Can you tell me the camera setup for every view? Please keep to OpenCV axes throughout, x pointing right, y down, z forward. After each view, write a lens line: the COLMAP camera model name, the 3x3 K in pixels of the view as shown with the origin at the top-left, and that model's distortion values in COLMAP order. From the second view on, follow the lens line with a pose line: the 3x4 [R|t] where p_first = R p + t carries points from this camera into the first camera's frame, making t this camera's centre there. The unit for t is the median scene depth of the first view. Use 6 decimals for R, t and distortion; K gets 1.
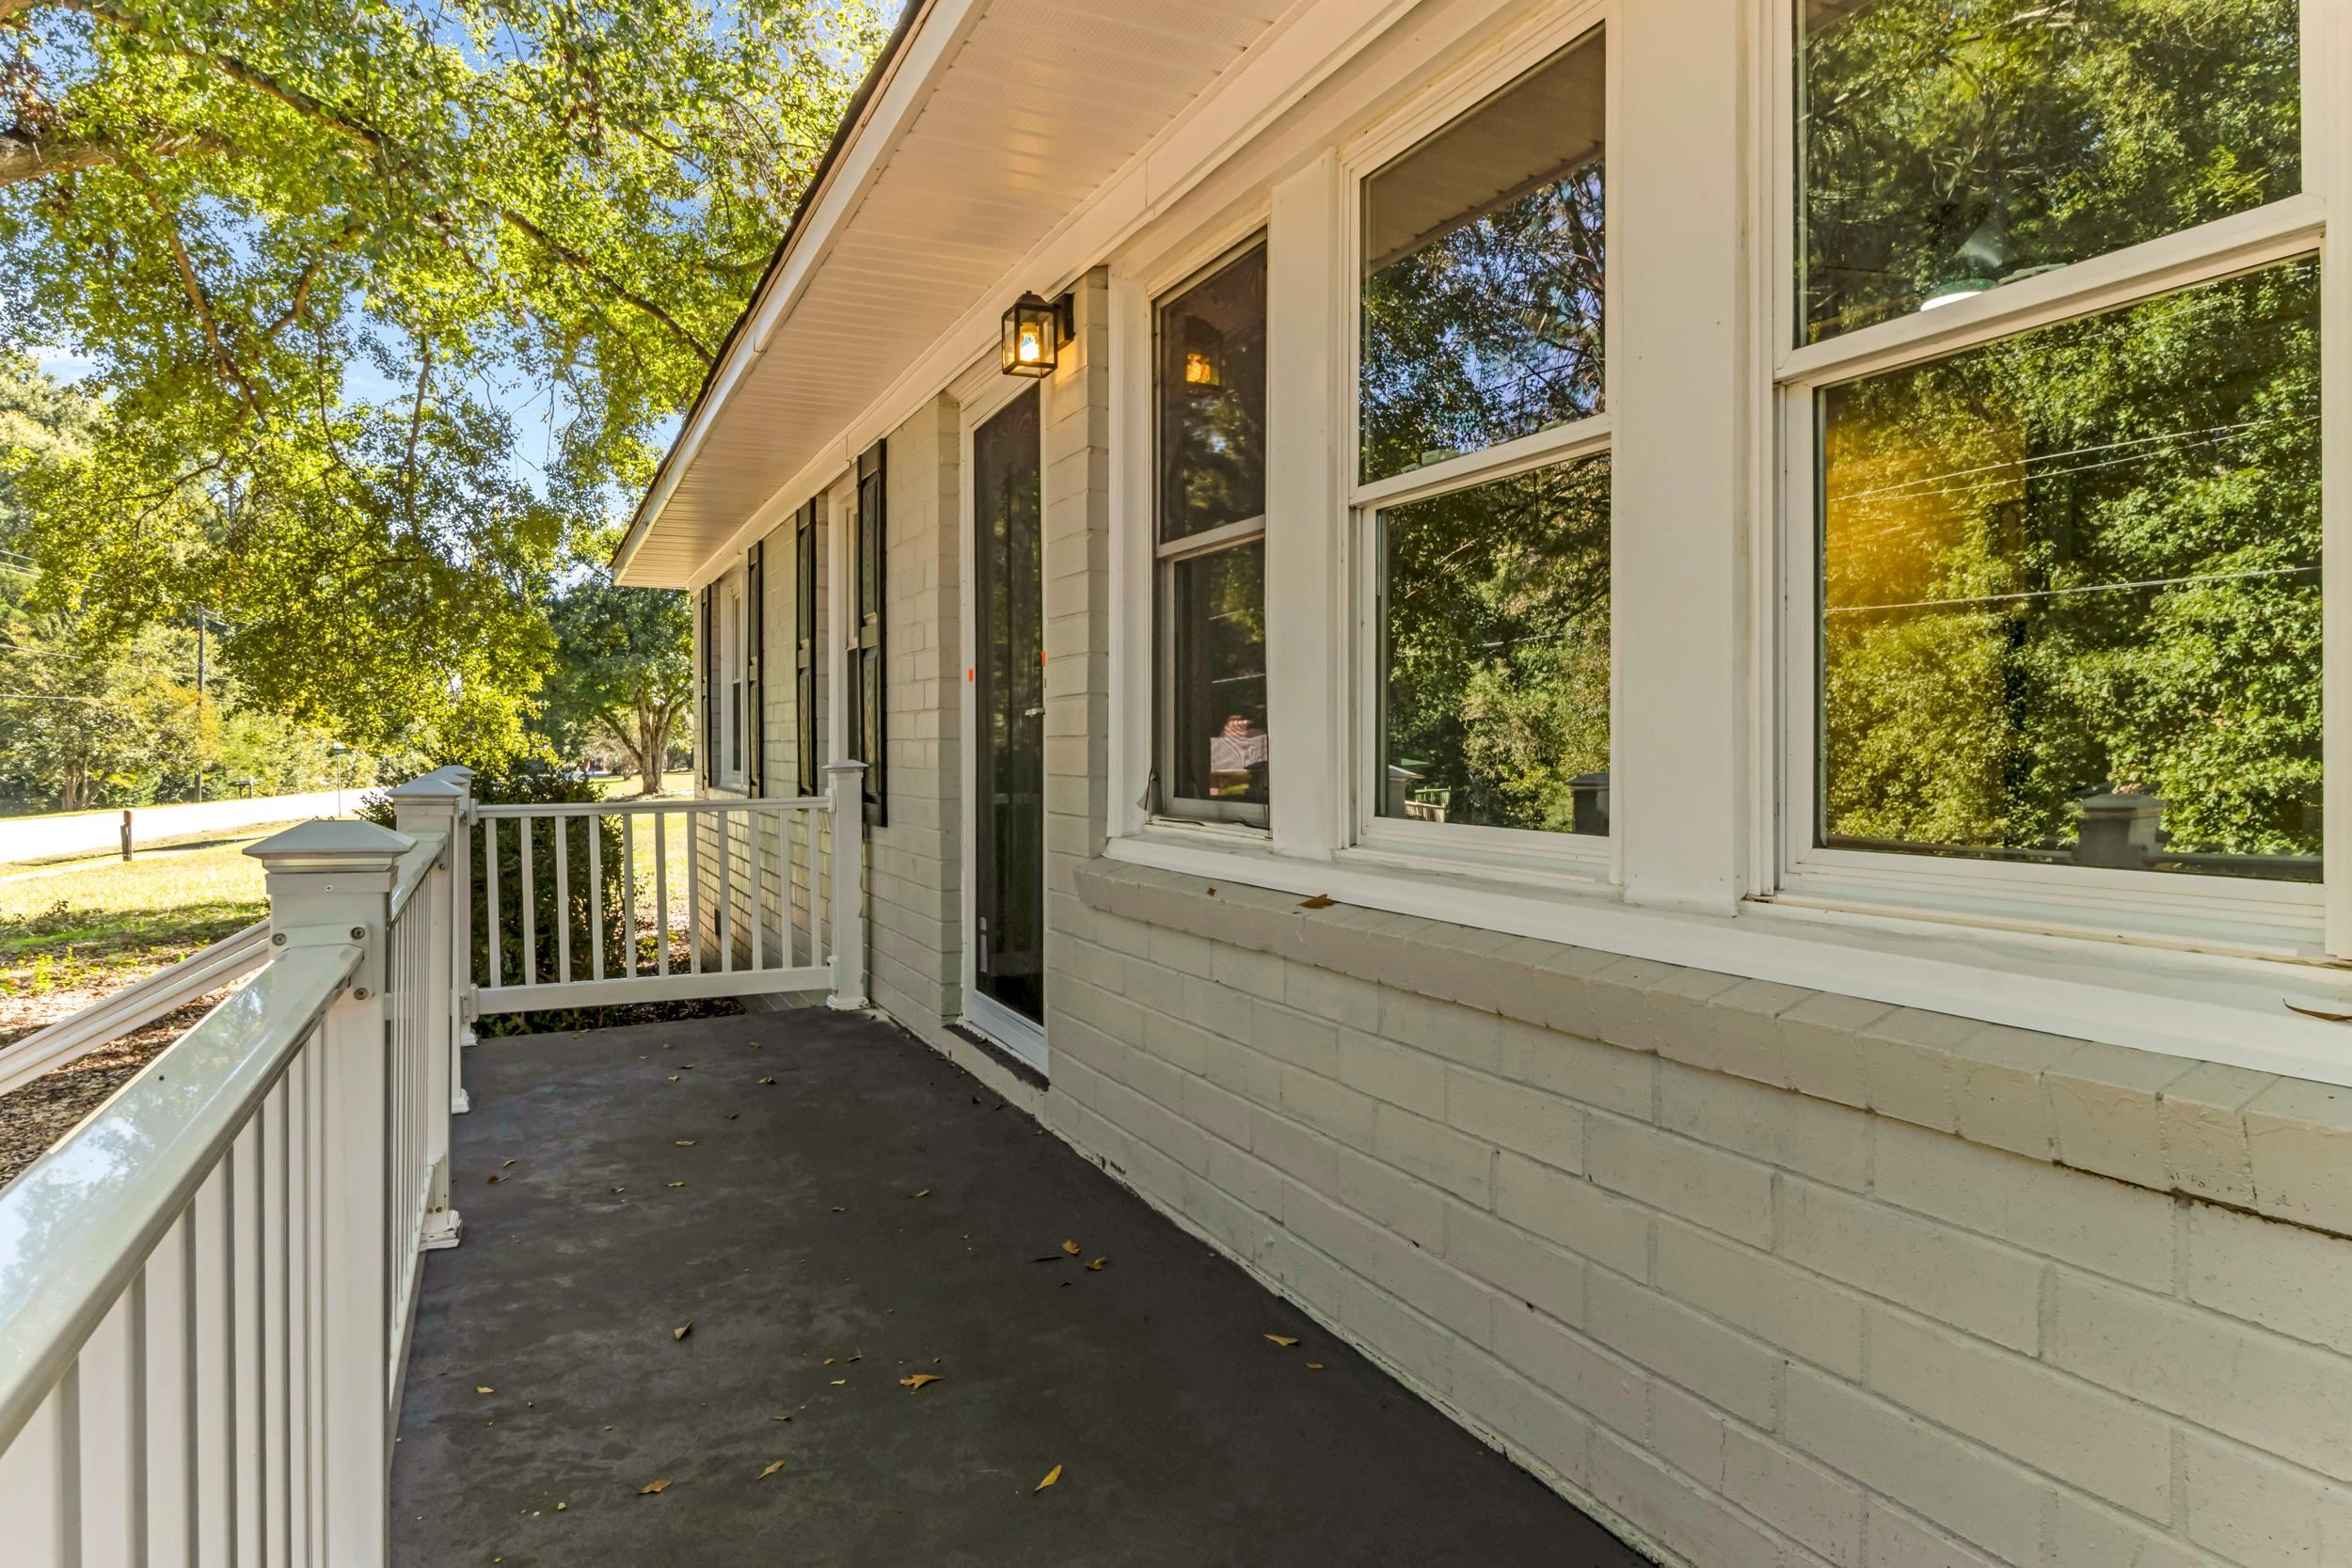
lens RADIAL K [[1356.0, 0, 1176.0], [0, 1356.0, 784.0], [0, 0, 1]] dist [-0.000448, 0.000041]
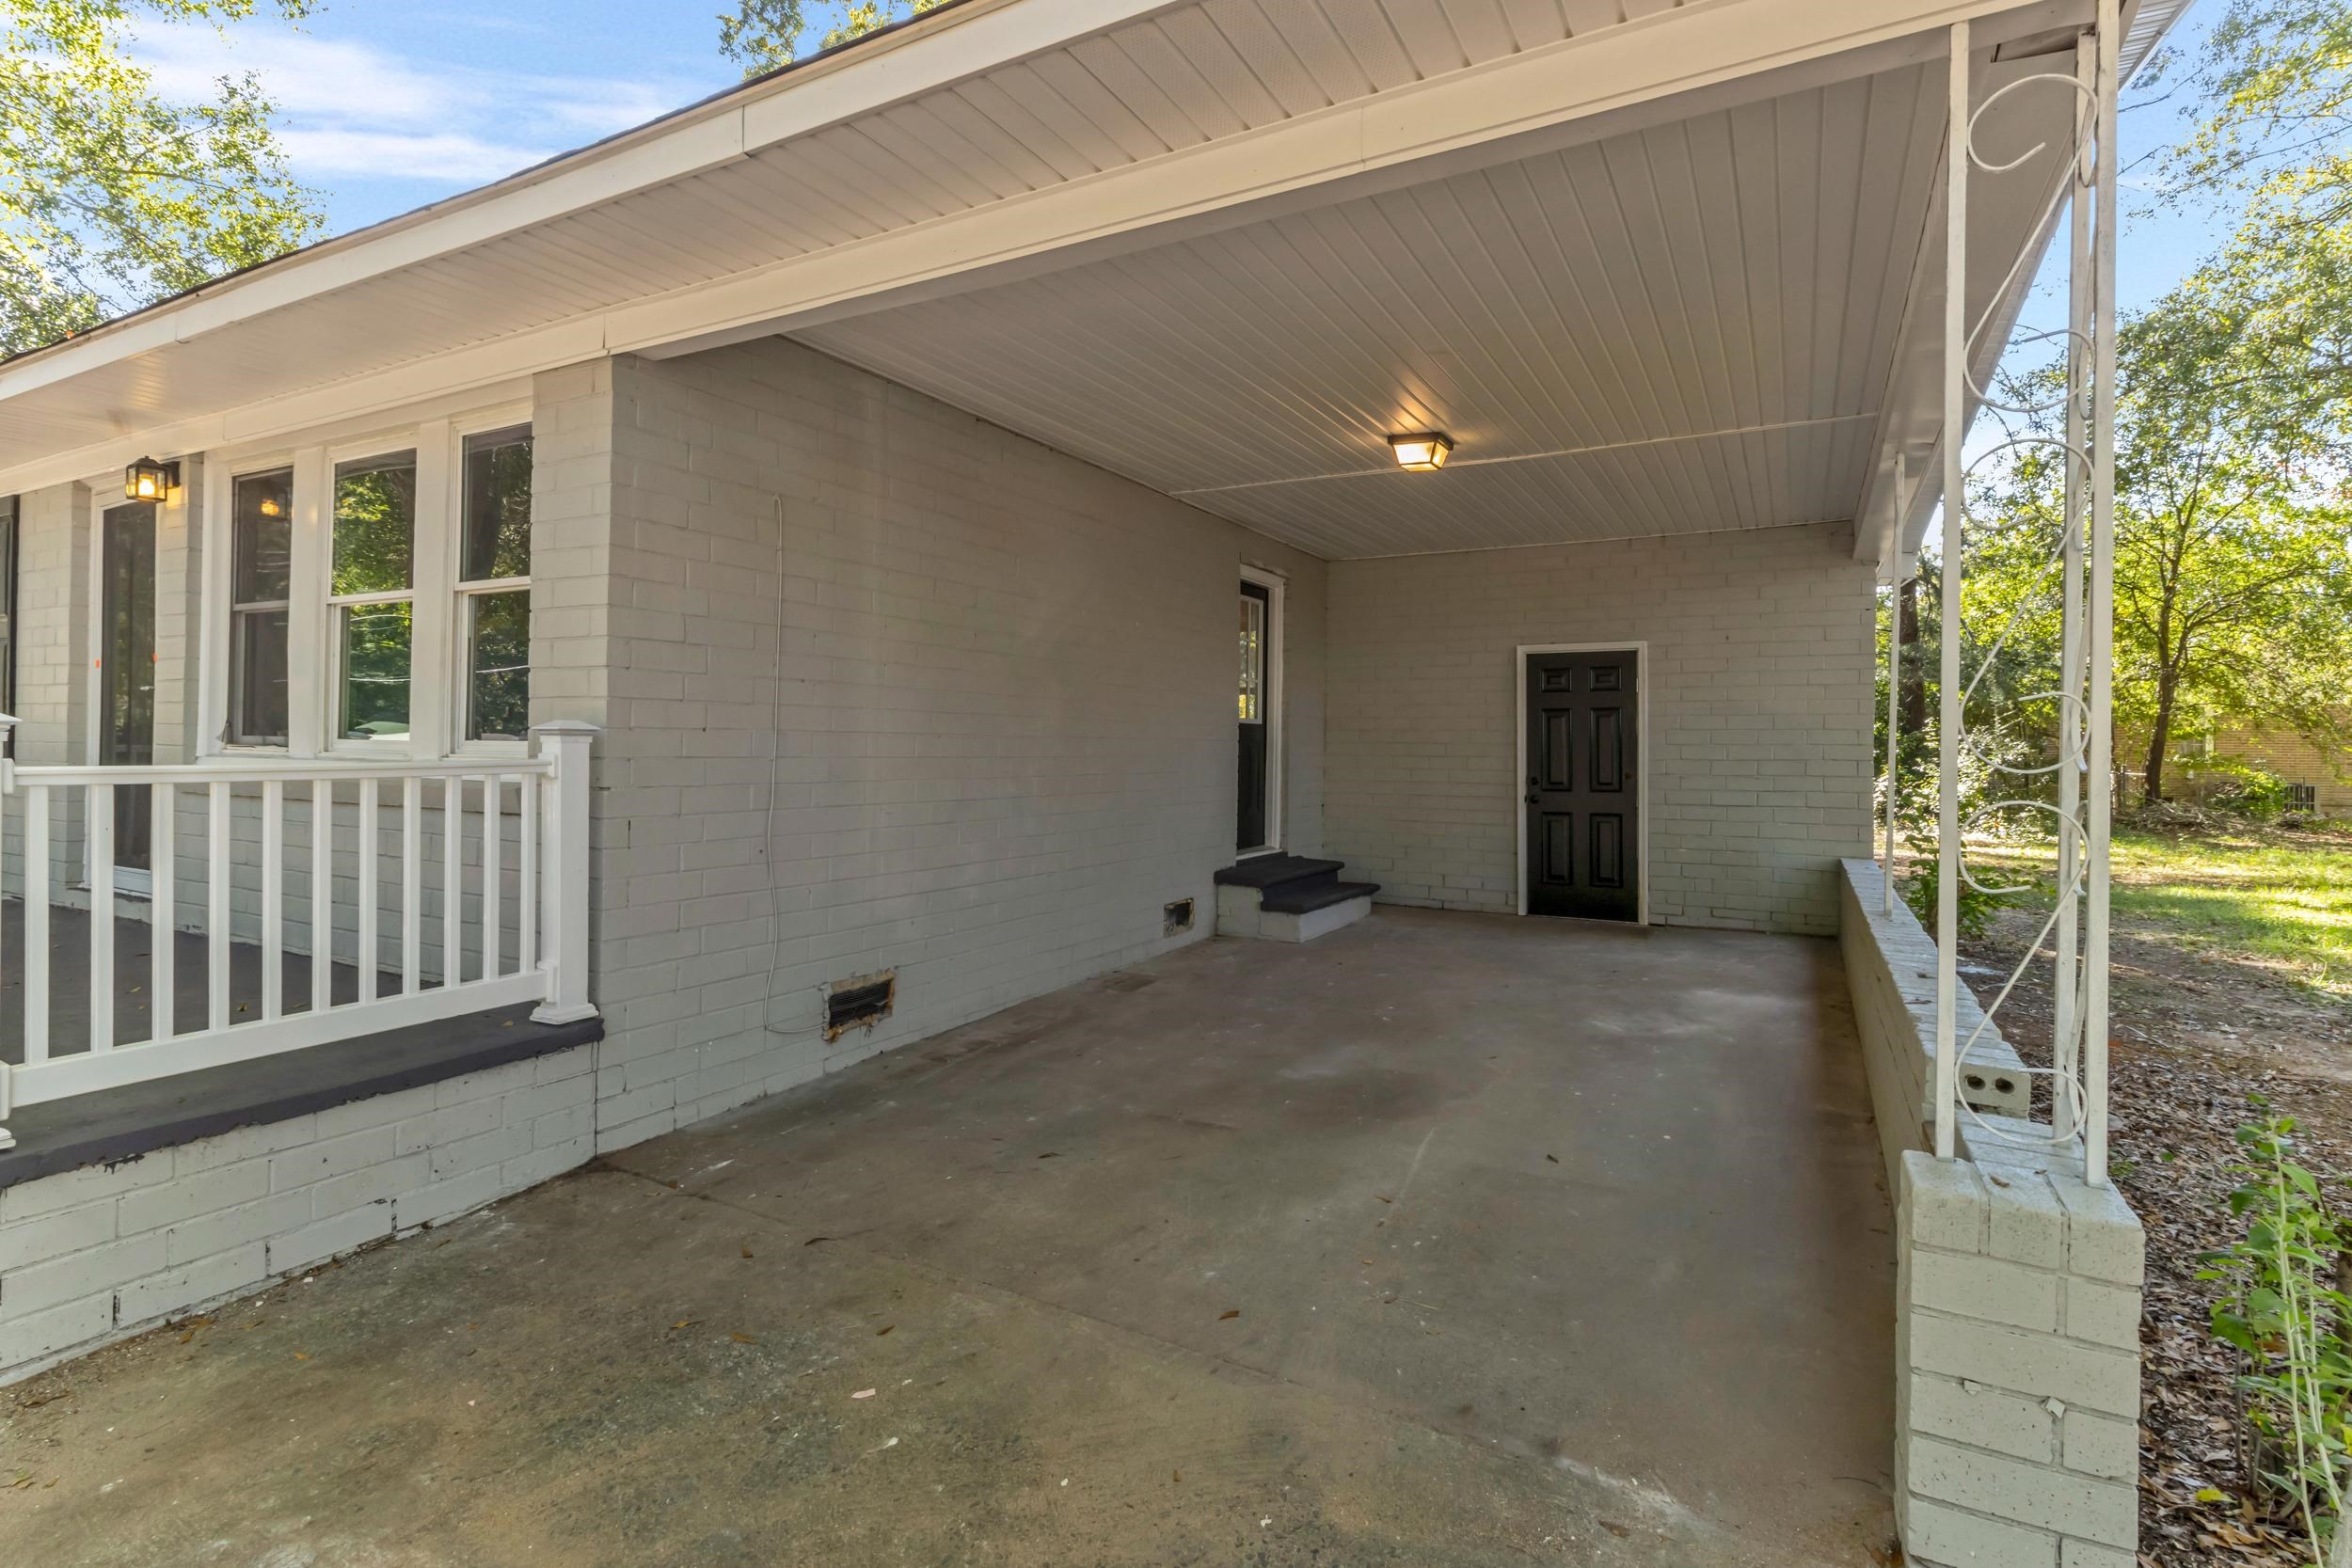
lens RADIAL K [[1124.5, 0, 1184.6], [0, 1124.5, 752.3], [0, 0, 1]] dist [0.000925, 0.000383]
pose [[0.813689, 0.014704, 0.581115, 0.154809], [-0.002074, 0.999747, -0.022392, 0.065065], [-0.581297, 0.017015, 0.813513, -1.046677]]
